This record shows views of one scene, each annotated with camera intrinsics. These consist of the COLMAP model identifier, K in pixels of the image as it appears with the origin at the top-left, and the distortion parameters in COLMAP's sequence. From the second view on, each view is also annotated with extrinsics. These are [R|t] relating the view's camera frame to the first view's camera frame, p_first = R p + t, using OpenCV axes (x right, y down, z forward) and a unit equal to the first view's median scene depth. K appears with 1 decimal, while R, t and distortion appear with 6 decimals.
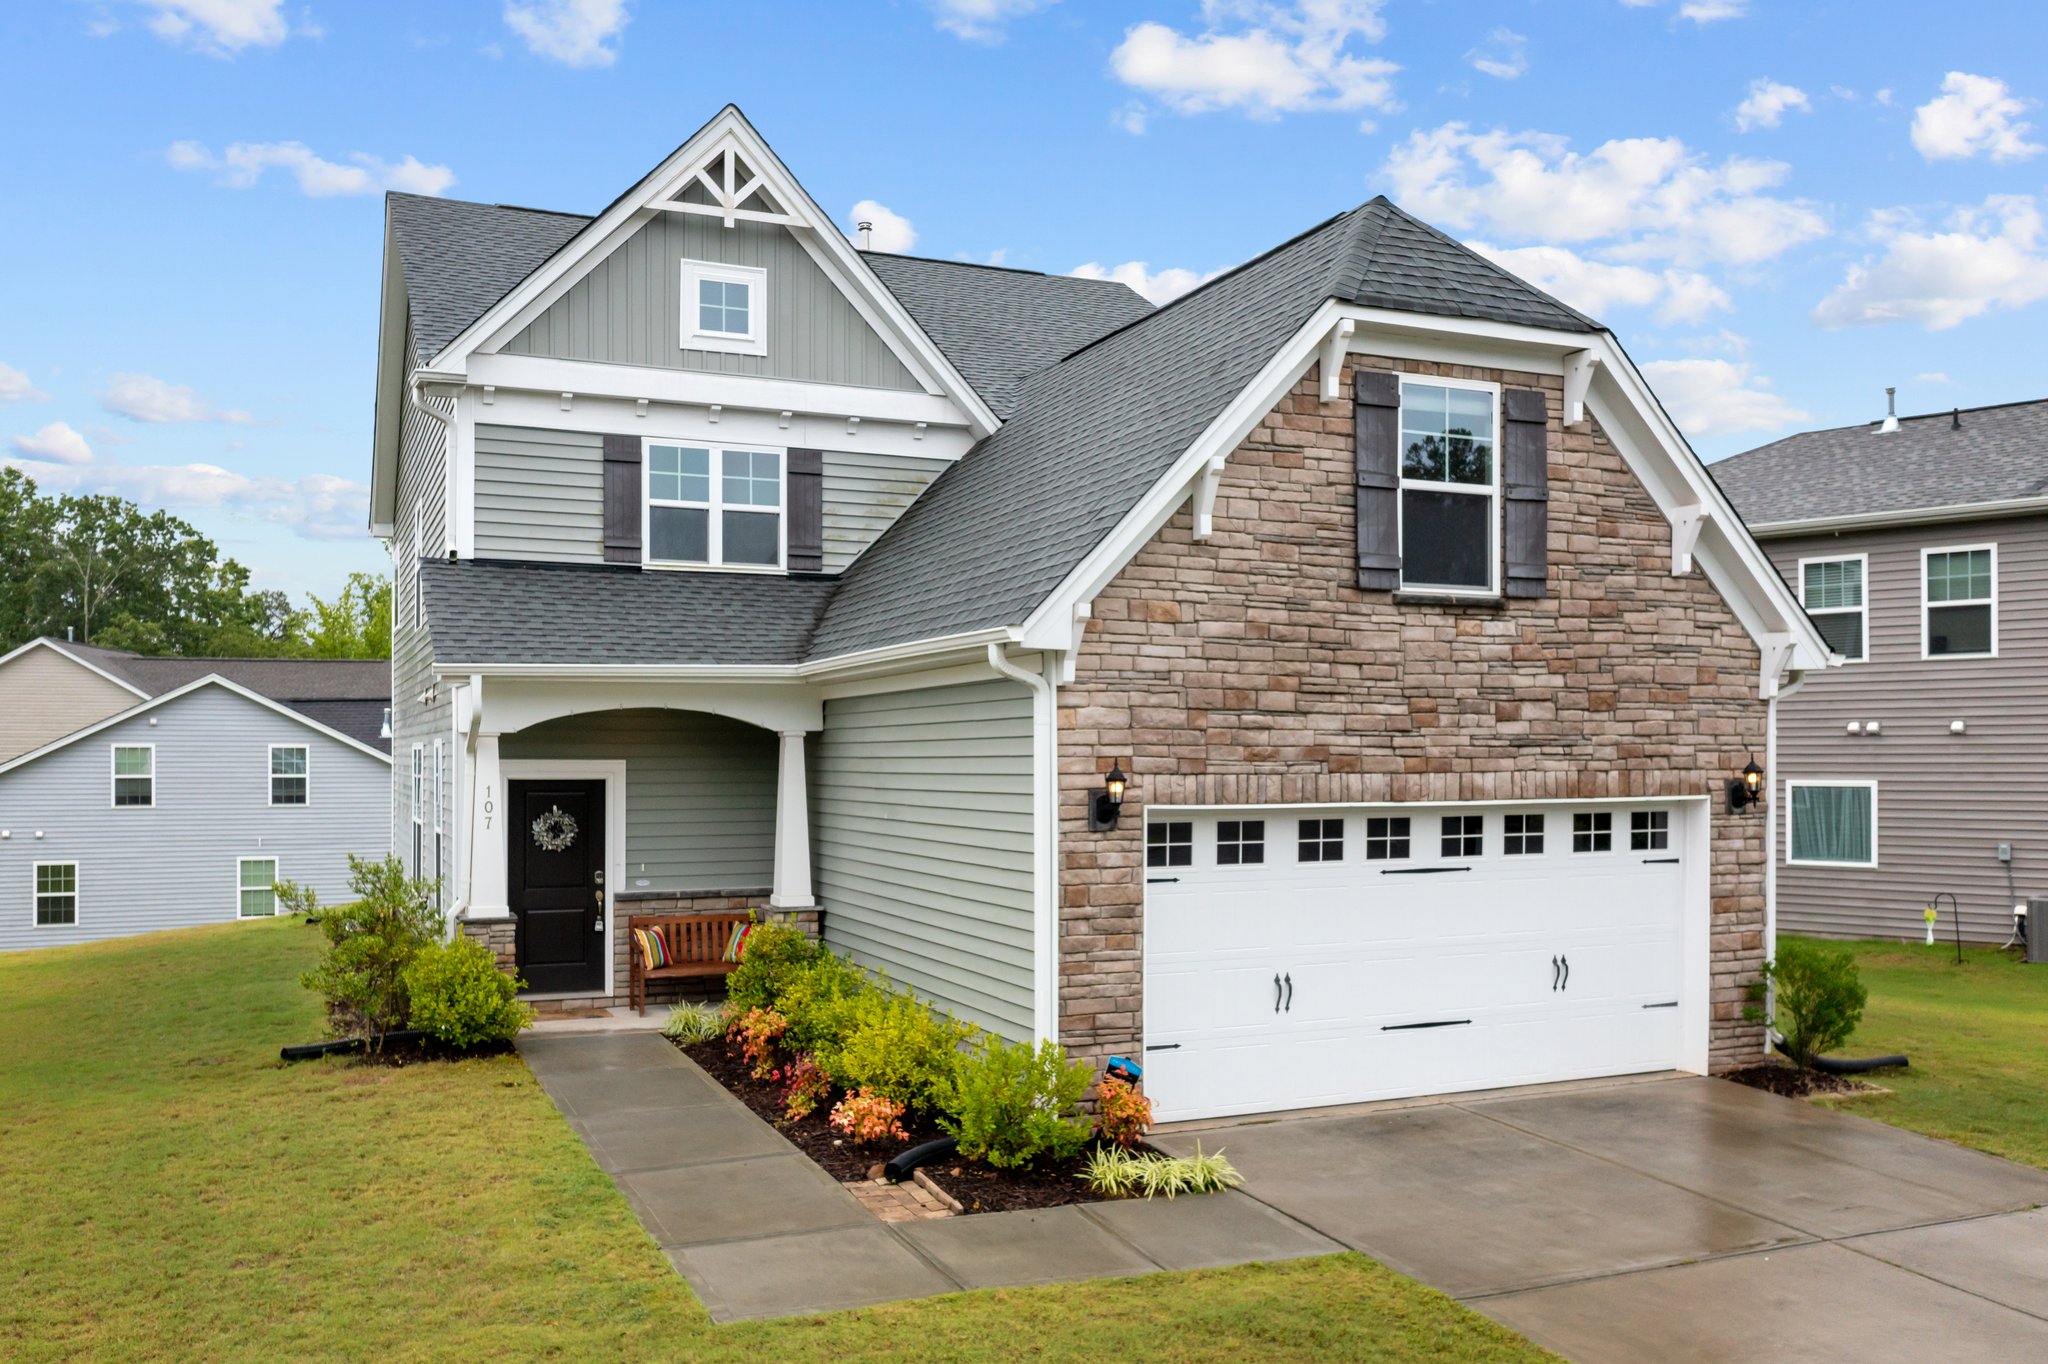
lens RADIAL K [[1665.3, 0, 1024.7], [0, 1665.3, 748.6], [0, 0, 1]] dist [-0.004876, 0.002161]
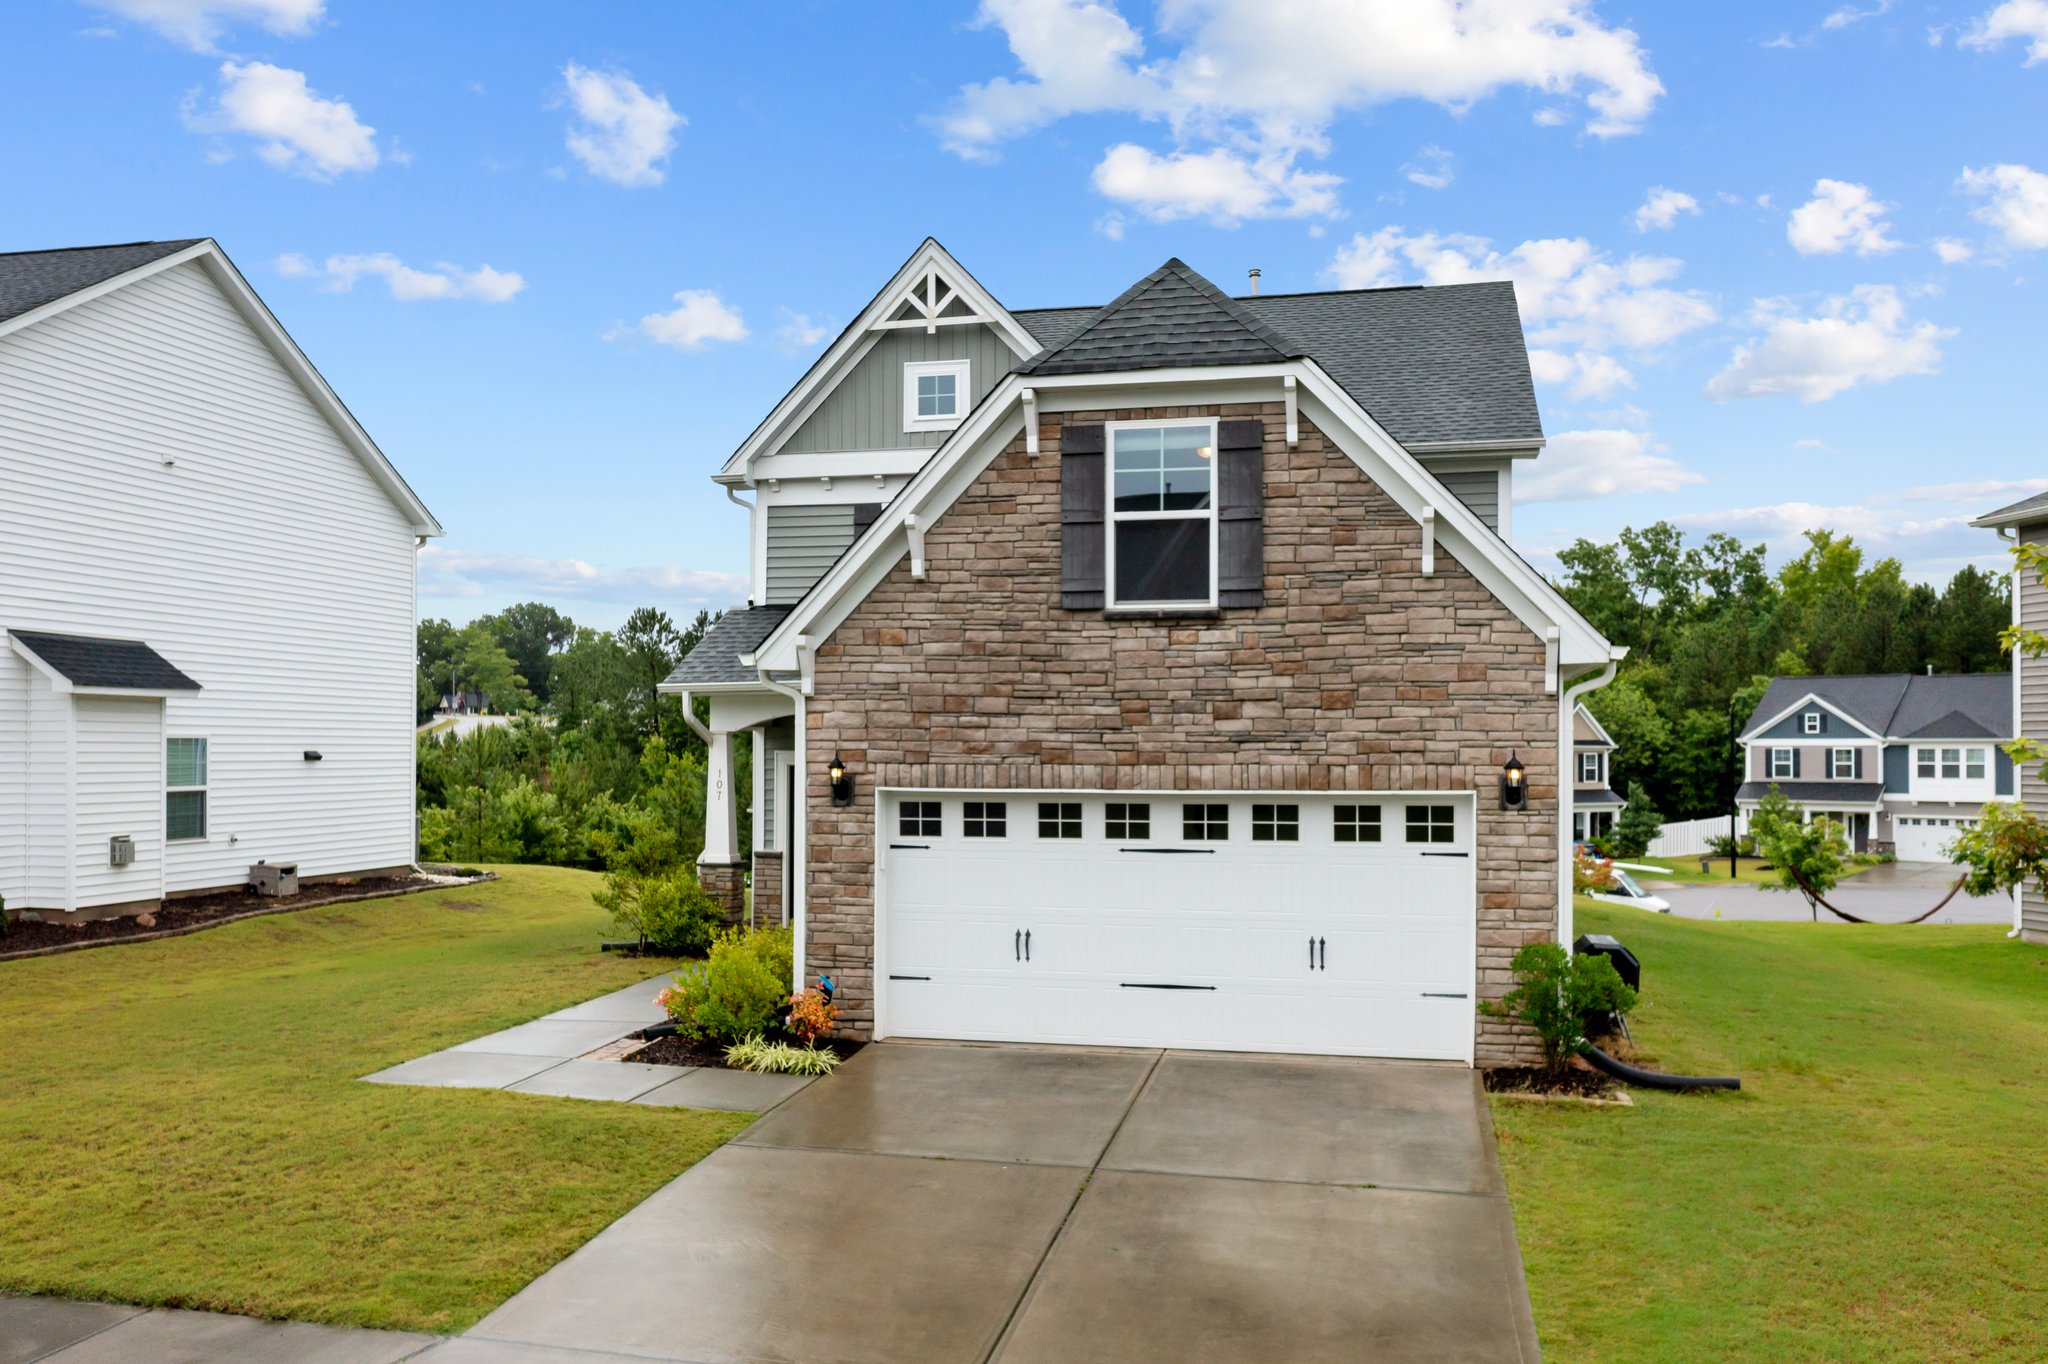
lens RADIAL K [[1670.8, 0, 1018.6], [0, 1670.8, 738.0], [0, 0, 1]] dist [-0.004519, 0.002579]
pose [[0.800888, -0.000401, -0.598814, 0.794426], [-0.001441, 0.999996, -0.002597, -0.000870], [0.598813, 0.002943, 0.800884, 0.021498]]
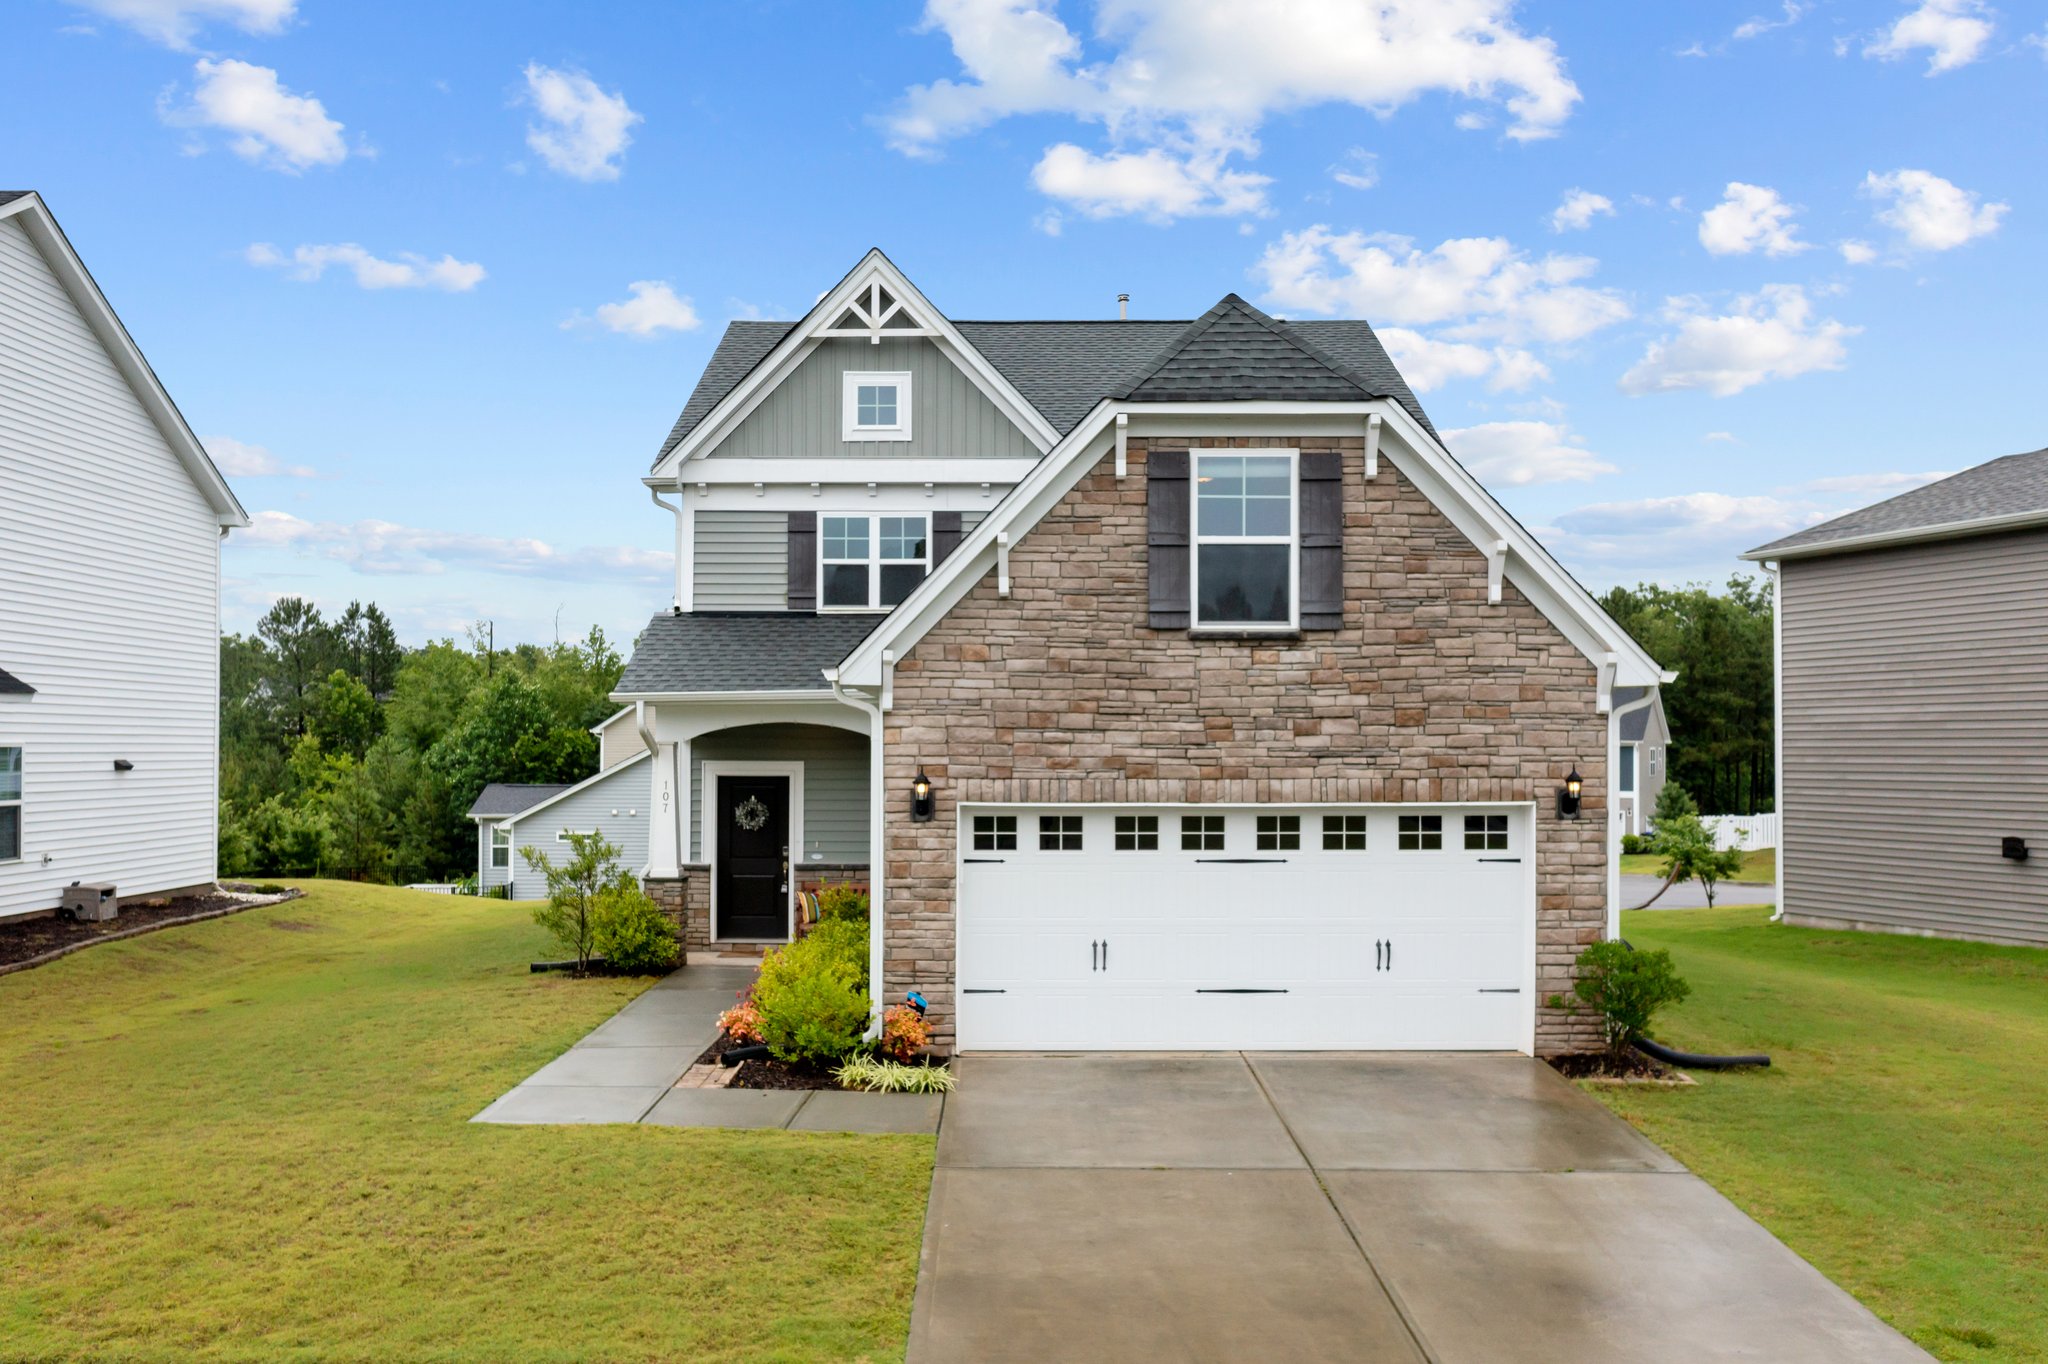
lens RADIAL K [[1658.3, 0, 1023.4], [0, 1658.3, 724.5], [0, 0, 1]] dist [-0.007687, -0.003654]
pose [[0.914283, -0.002998, -0.405066, 0.544514], [-0.000851, 0.999956, -0.009322, -0.012418], [0.405076, 0.008868, 0.914240, -0.138670]]
